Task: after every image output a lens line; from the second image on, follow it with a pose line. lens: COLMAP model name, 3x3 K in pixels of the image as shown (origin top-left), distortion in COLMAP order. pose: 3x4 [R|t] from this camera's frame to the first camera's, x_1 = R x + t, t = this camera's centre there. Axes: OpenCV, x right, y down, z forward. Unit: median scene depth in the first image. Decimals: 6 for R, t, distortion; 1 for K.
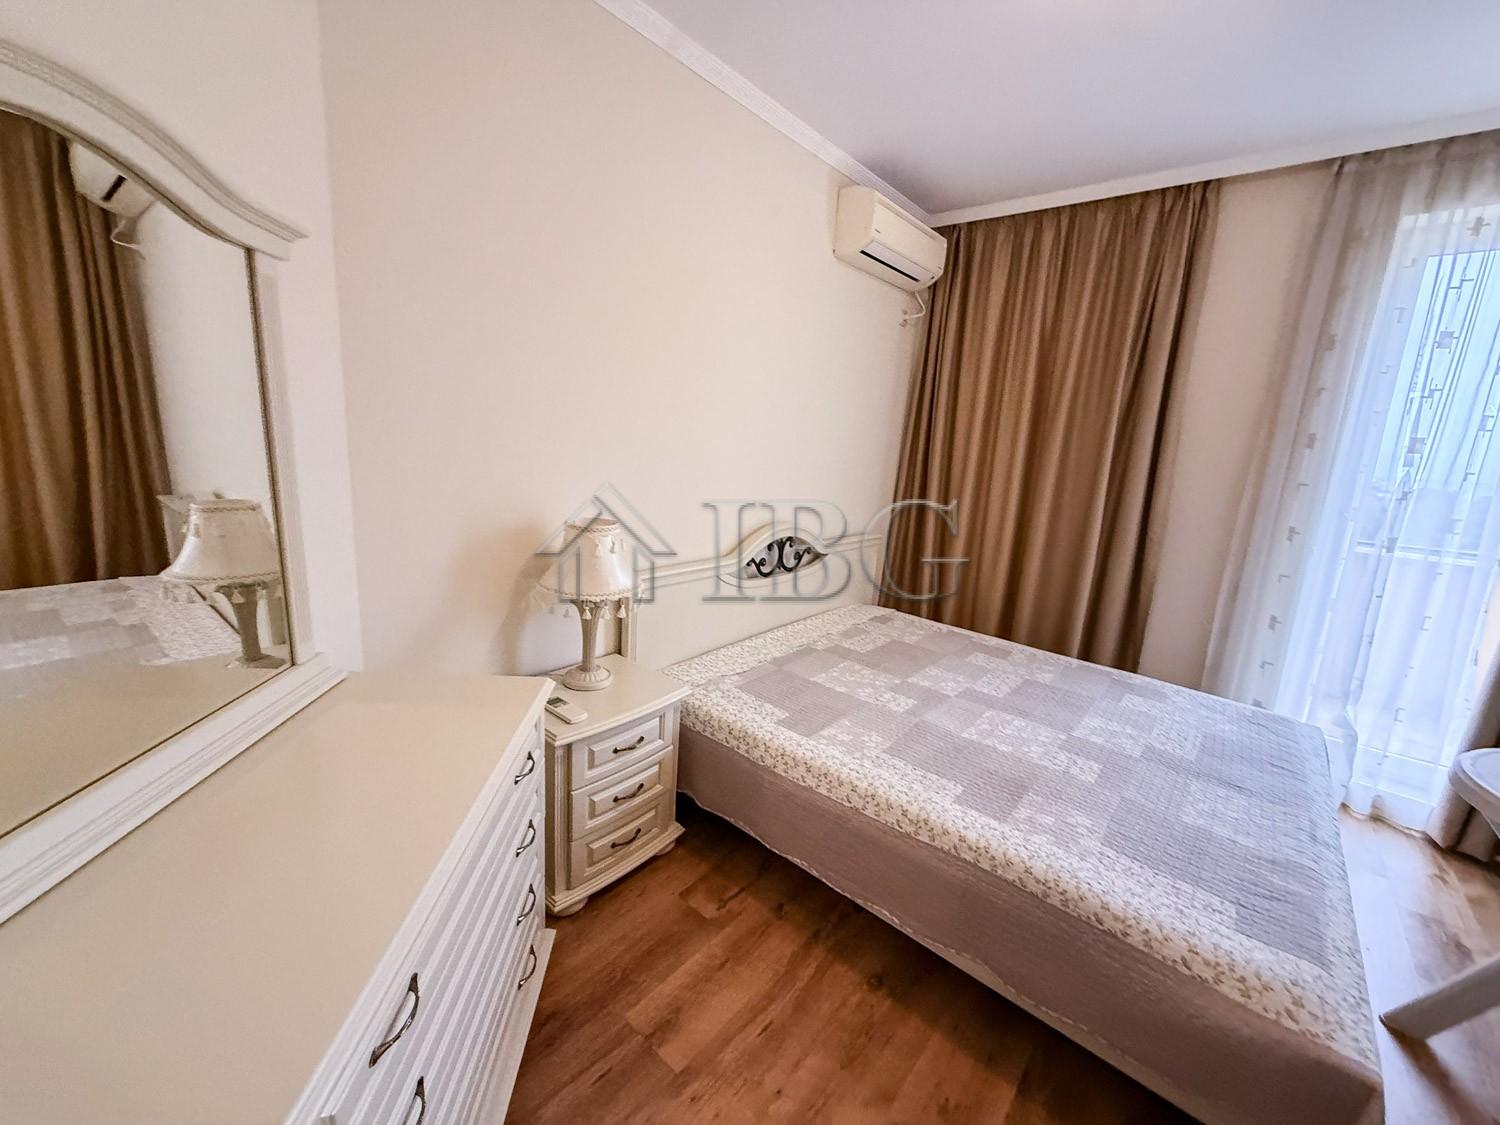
lens RADIAL K [[595.8, 0, 746.4], [0, 595.8, 562.7], [0, 0, 1]] dist [-0.001507, 0.000361]
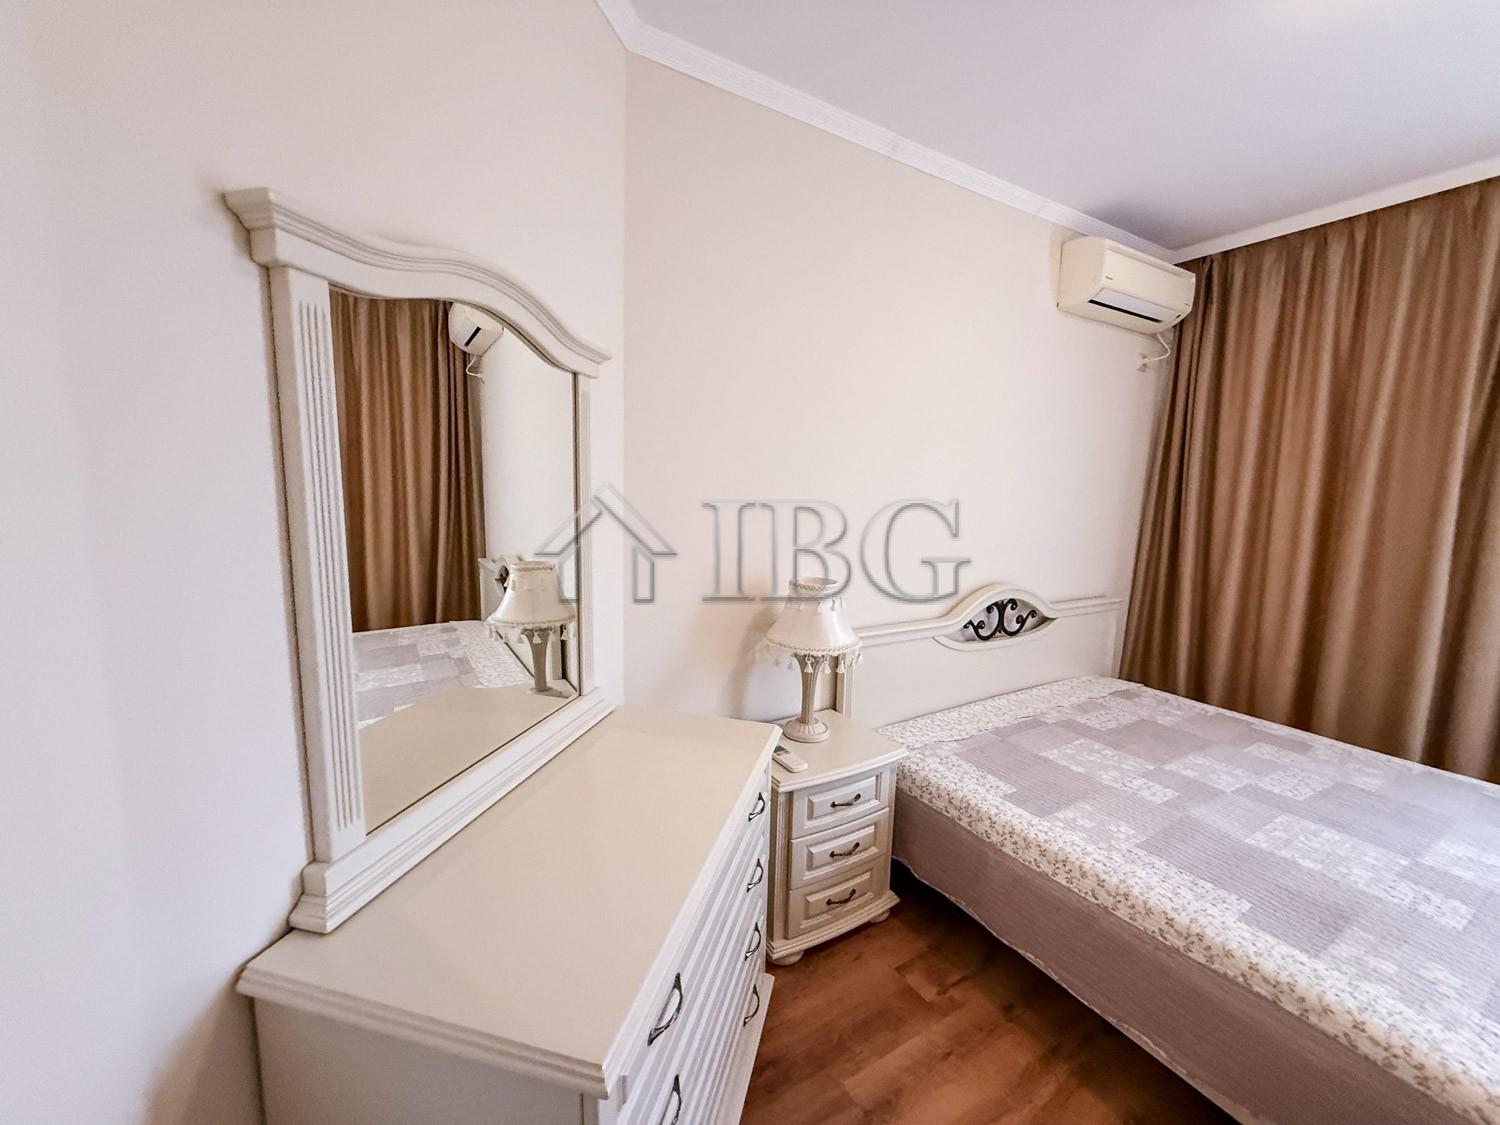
lens RADIAL K [[595.8, 0, 746.4], [0, 595.8, 562.7], [0, 0, 1]] dist [-0.001507, 0.000361]
pose [[0.945552, -0.002807, -0.325458, -0.025000], [-0.030422, 0.994823, -0.096964, 0.005928], [0.324045, 0.101586, 0.940572, -0.046556]]
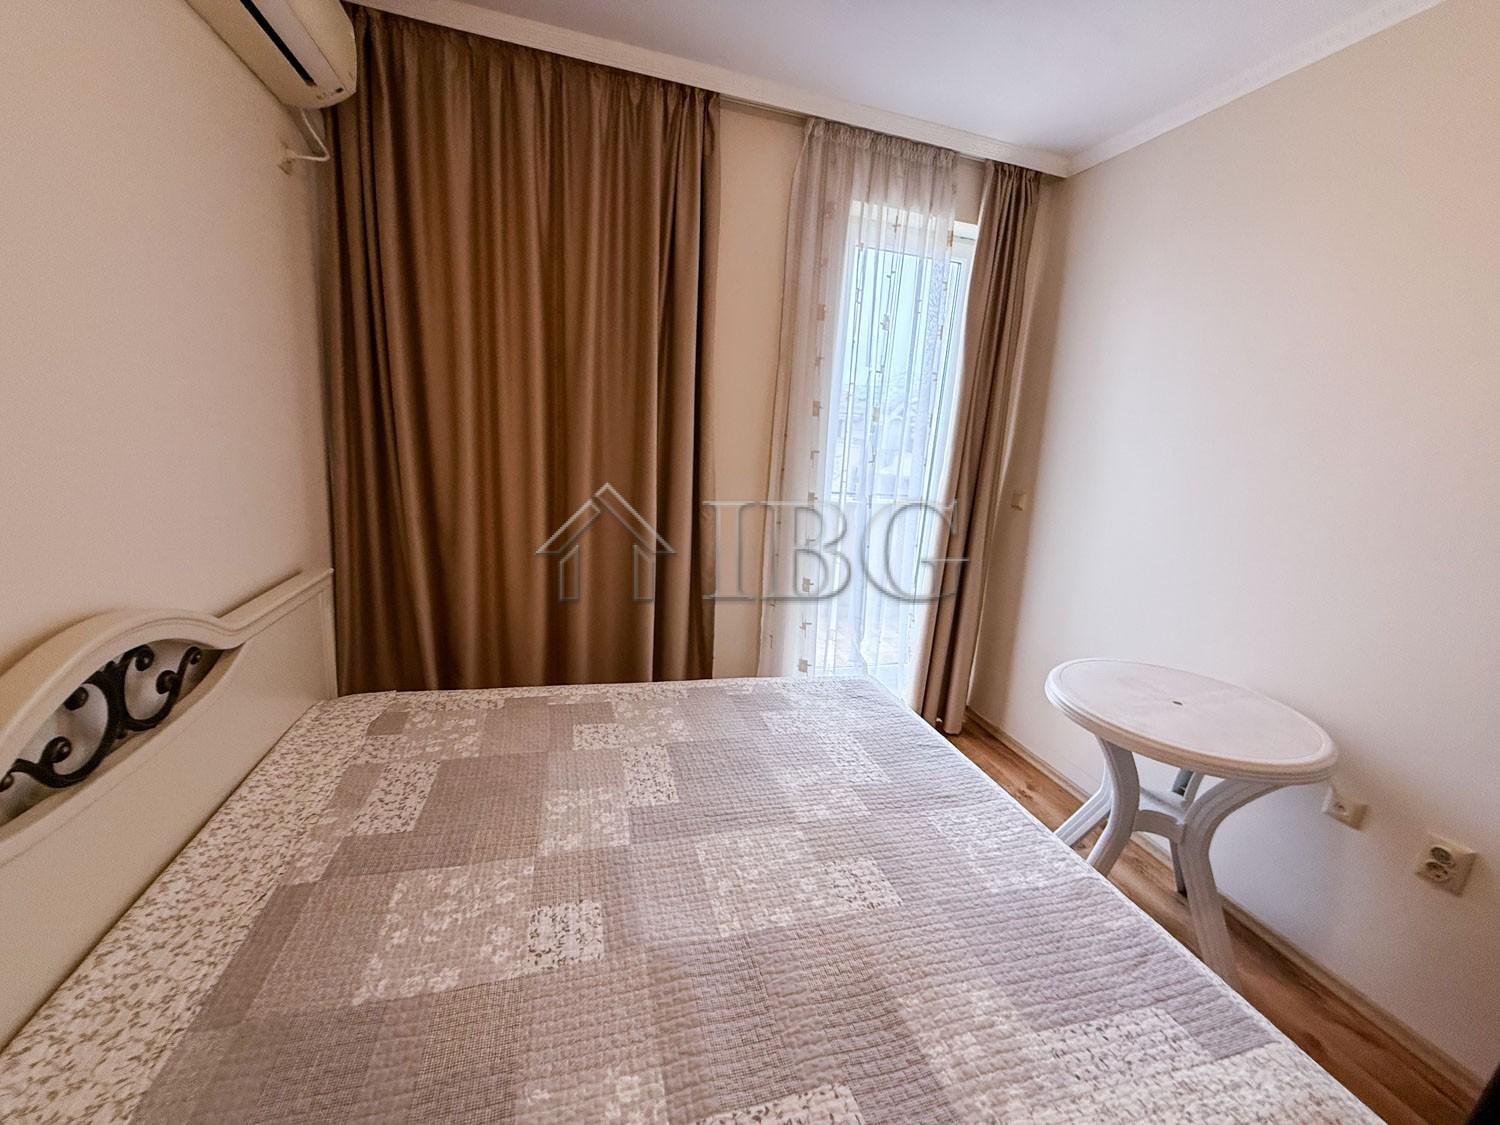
lens RADIAL K [[598.6, 0, 745.5], [0, 598.6, 562.9], [0, 0, 1]] dist [0.002075, 0.000174]
pose [[0.548618, -0.200757, 0.811612, -0.020146], [0.136708, 0.979219, 0.149806, -0.145463], [-0.824821, 0.028768, 0.564662, 0.660097]]
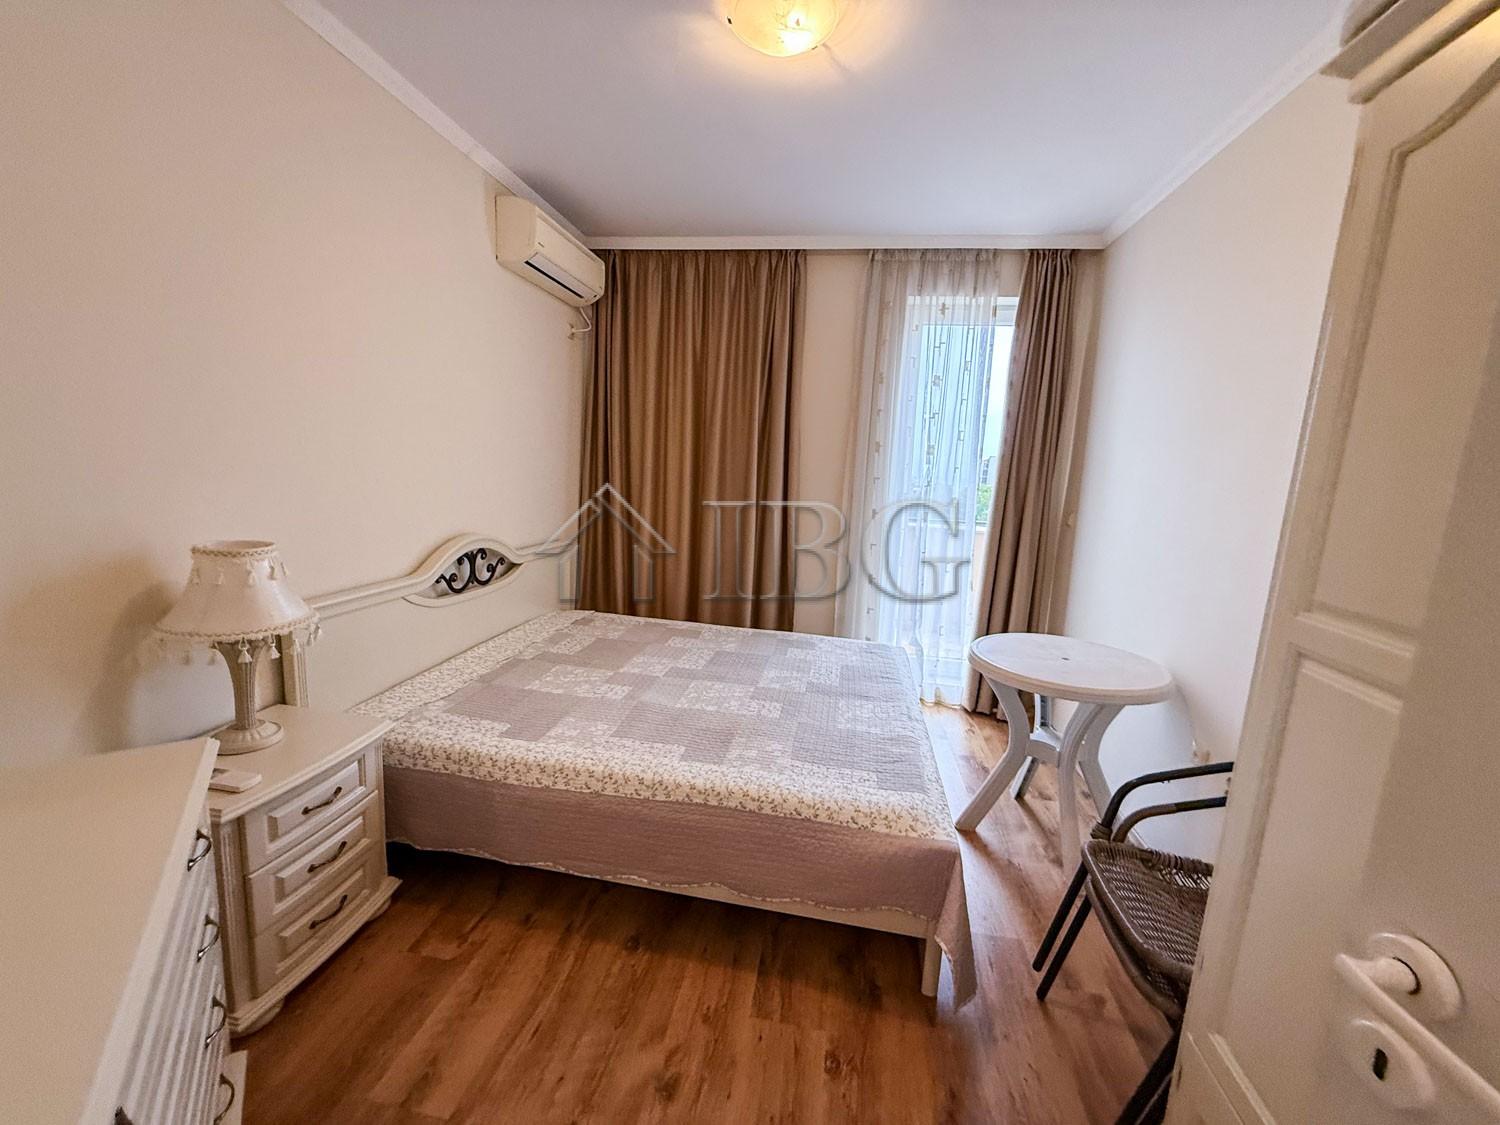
lens RADIAL K [[598.6, 0, 745.5], [0, 598.6, 562.9], [0, 0, 1]] dist [0.002075, 0.000174]
pose [[0.856754, -0.098741, 0.506185, -0.074374], [0.108041, 0.994085, 0.011048, 0.021480], [-0.504282, 0.045223, 0.862354, -0.060559]]
